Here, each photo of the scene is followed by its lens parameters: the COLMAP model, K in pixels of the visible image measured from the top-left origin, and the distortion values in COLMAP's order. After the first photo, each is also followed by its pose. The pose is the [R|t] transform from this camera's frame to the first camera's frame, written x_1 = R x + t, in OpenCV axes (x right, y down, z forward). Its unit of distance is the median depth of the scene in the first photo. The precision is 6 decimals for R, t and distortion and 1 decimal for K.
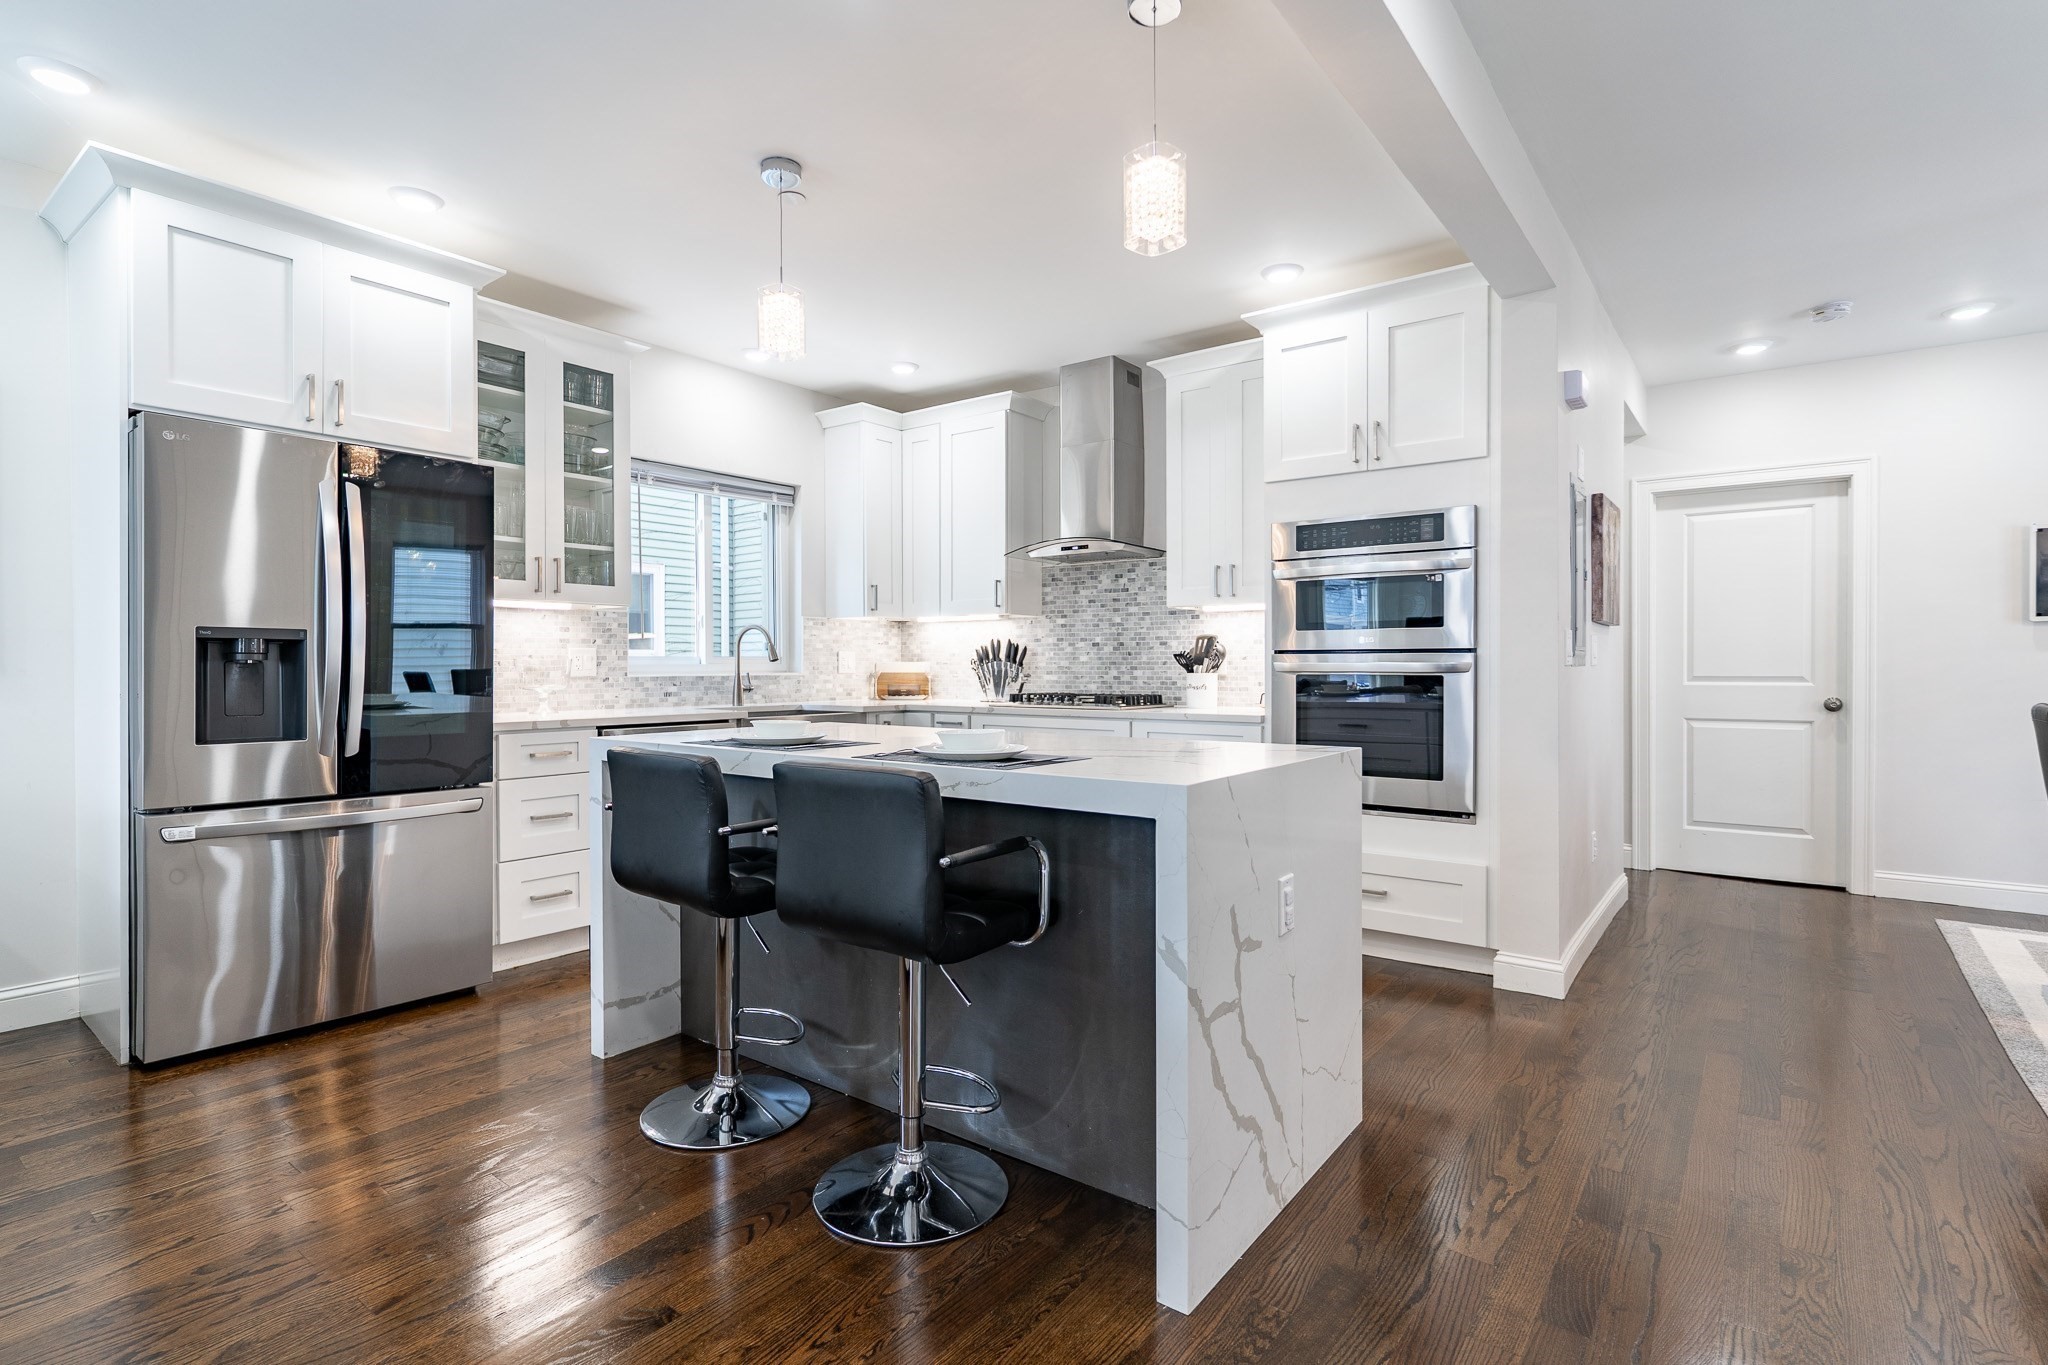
lens RADIAL K [[1000.6, 0, 1016.1], [0, 1000.6, 669.4], [0, 0, 1]] dist [-0.004111, 0.004095]
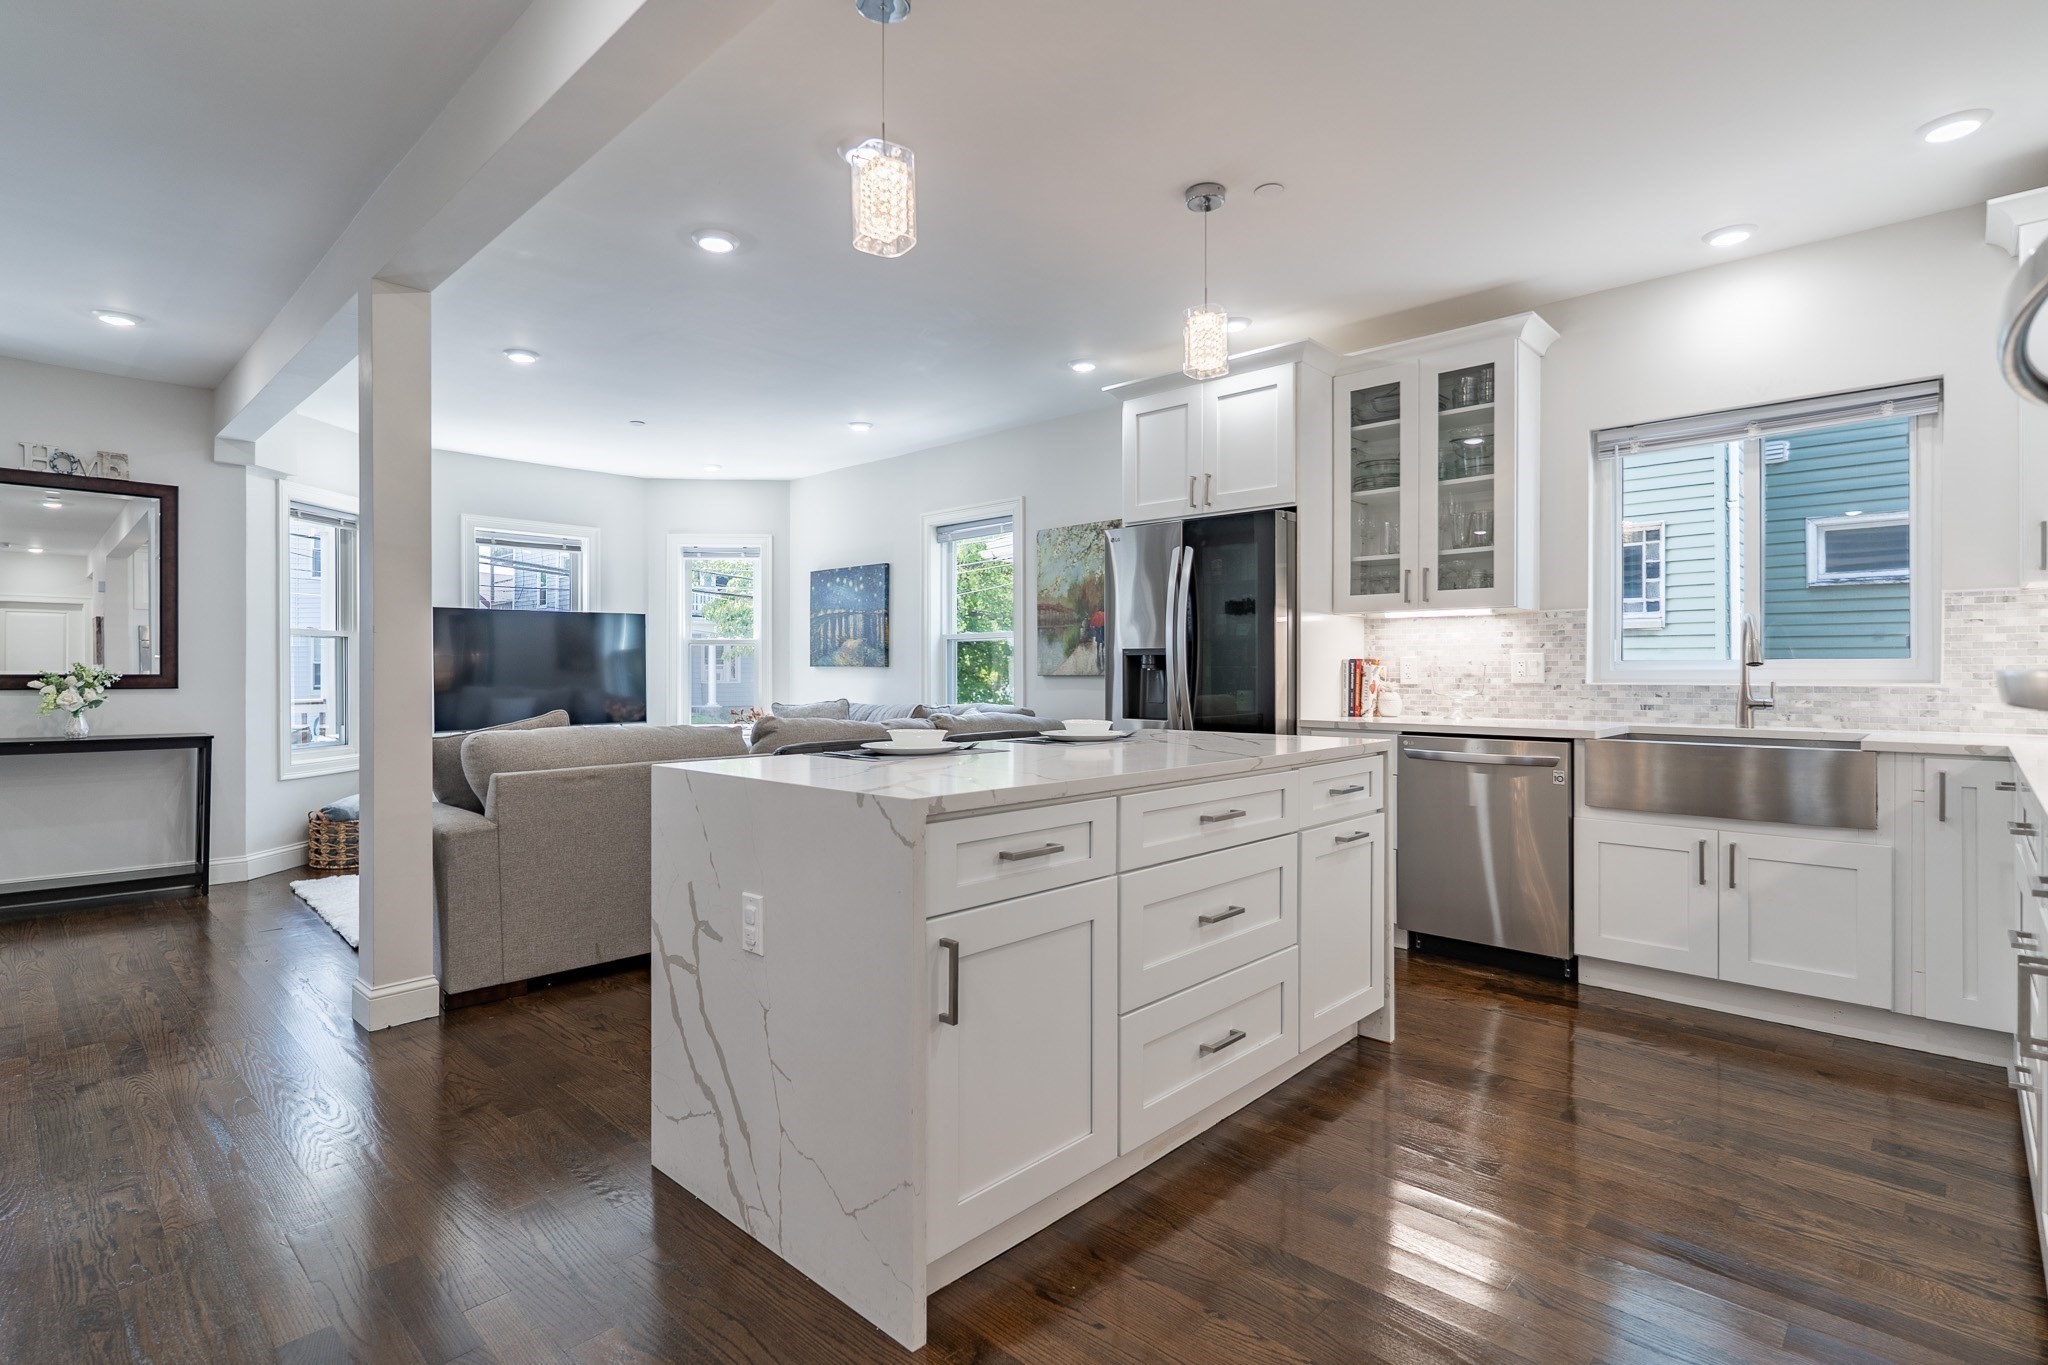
lens RADIAL K [[1000.6, 0, 1006.2], [0, 1000.6, 671.9], [0, 0, 1]] dist [-0.004111, 0.004095]
pose [[-0.117845, 0.001837, -0.993030, 0.550198], [-0.002223, 0.999995, 0.002114, -0.004421], [0.993030, 0.002457, -0.117840, 0.614928]]
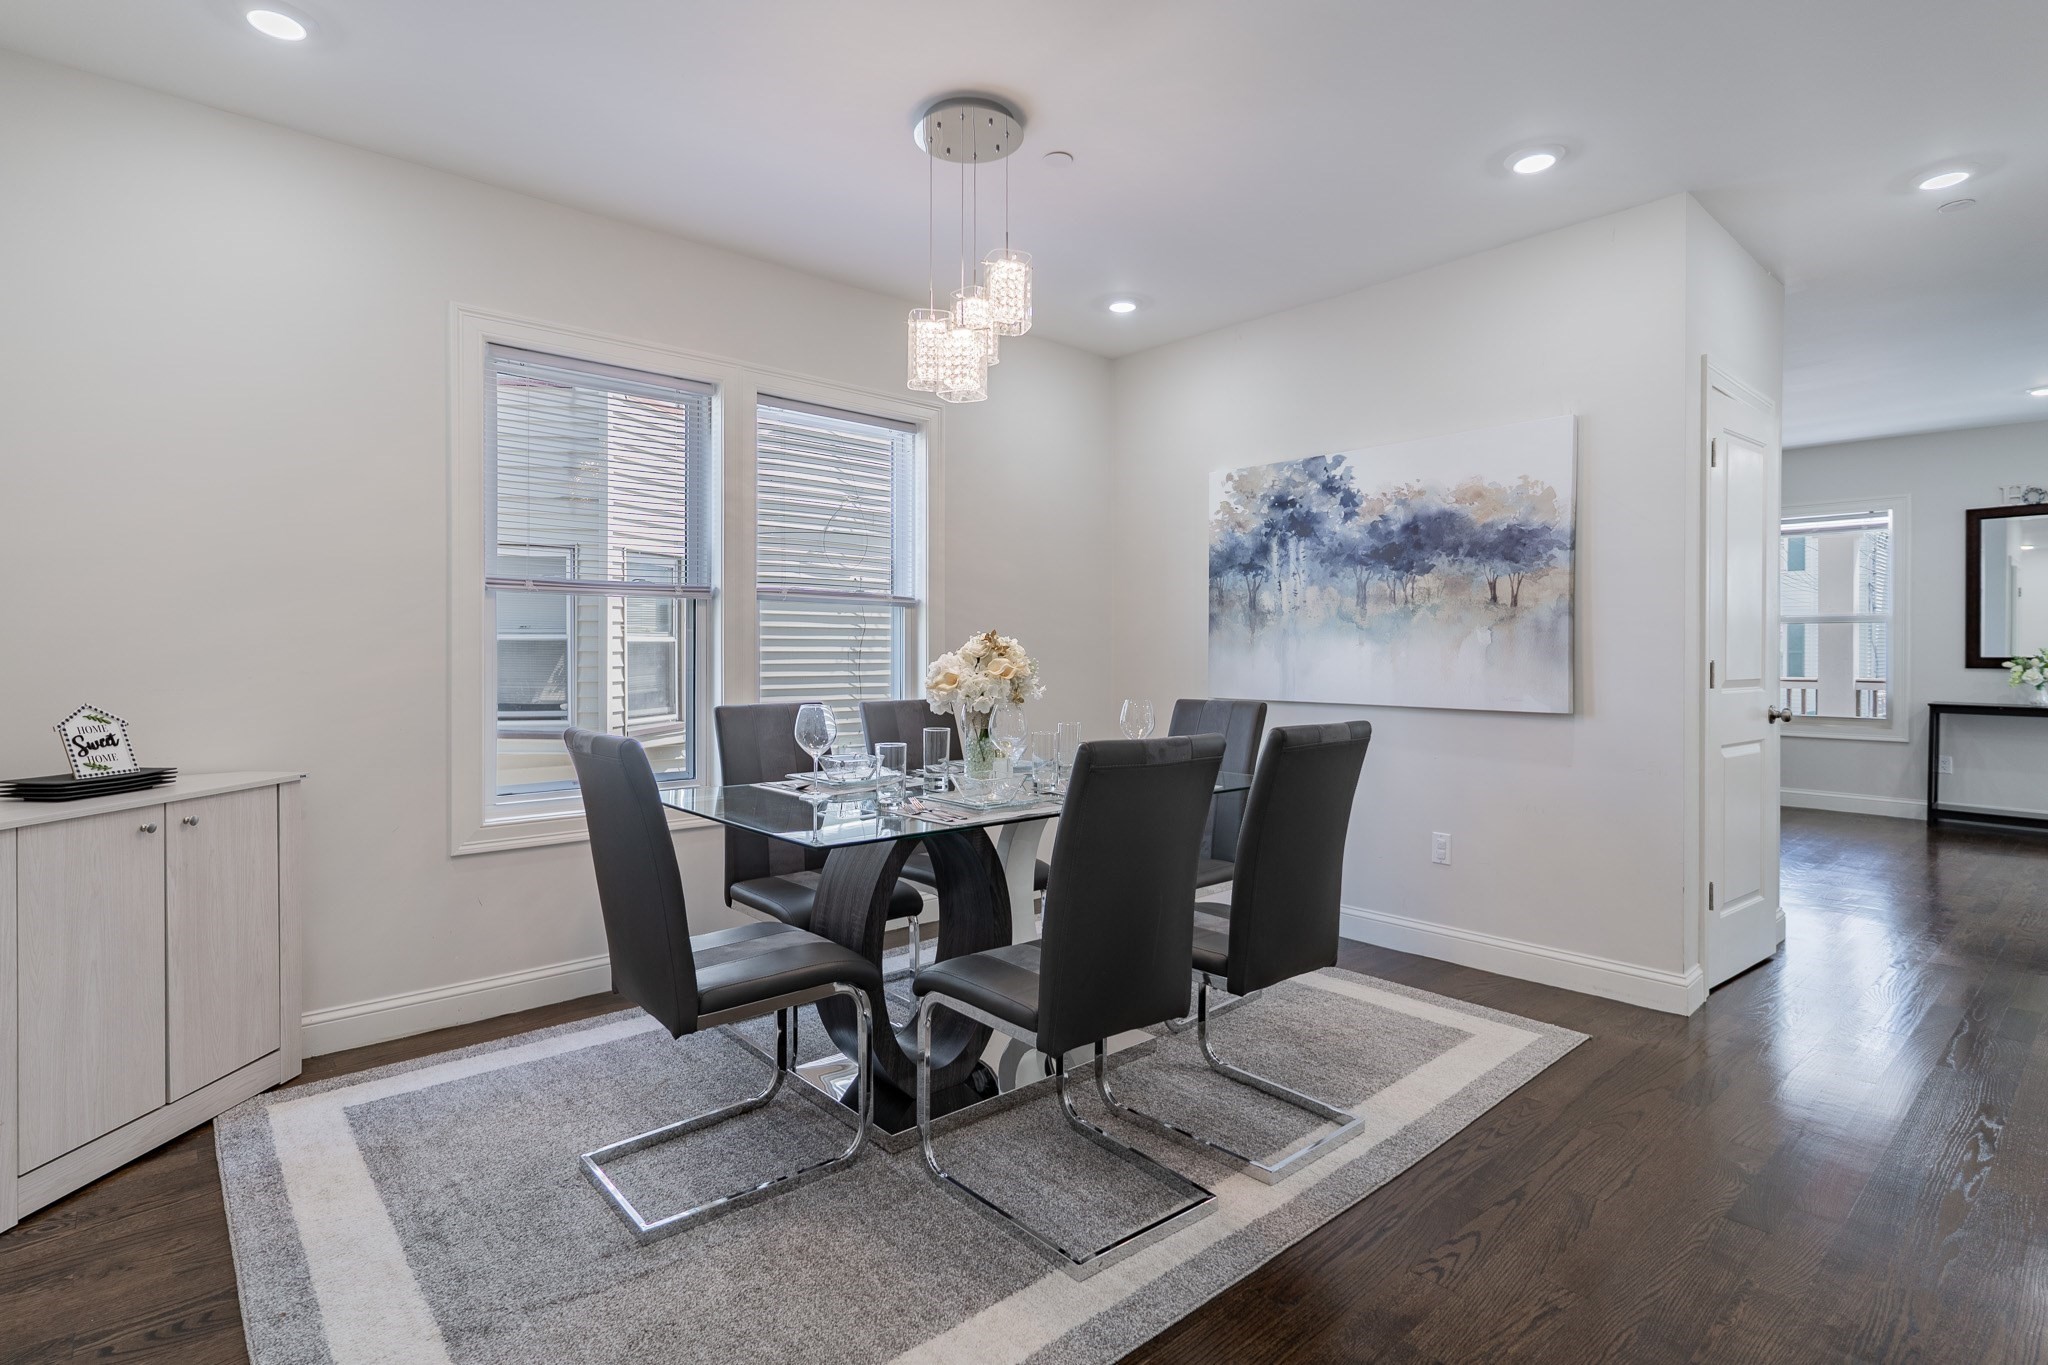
lens RADIAL K [[1000.6, 0, 1017.7], [0, 1000.6, 656.0], [0, 0, 1]] dist [-0.004111, 0.004095]
pose [[-0.981070, 0.000888, 0.193651, 0.731455], [0.001715, 0.999990, 0.004105, -0.007468], [-0.193645, 0.004359, -0.981062, 1.144262]]
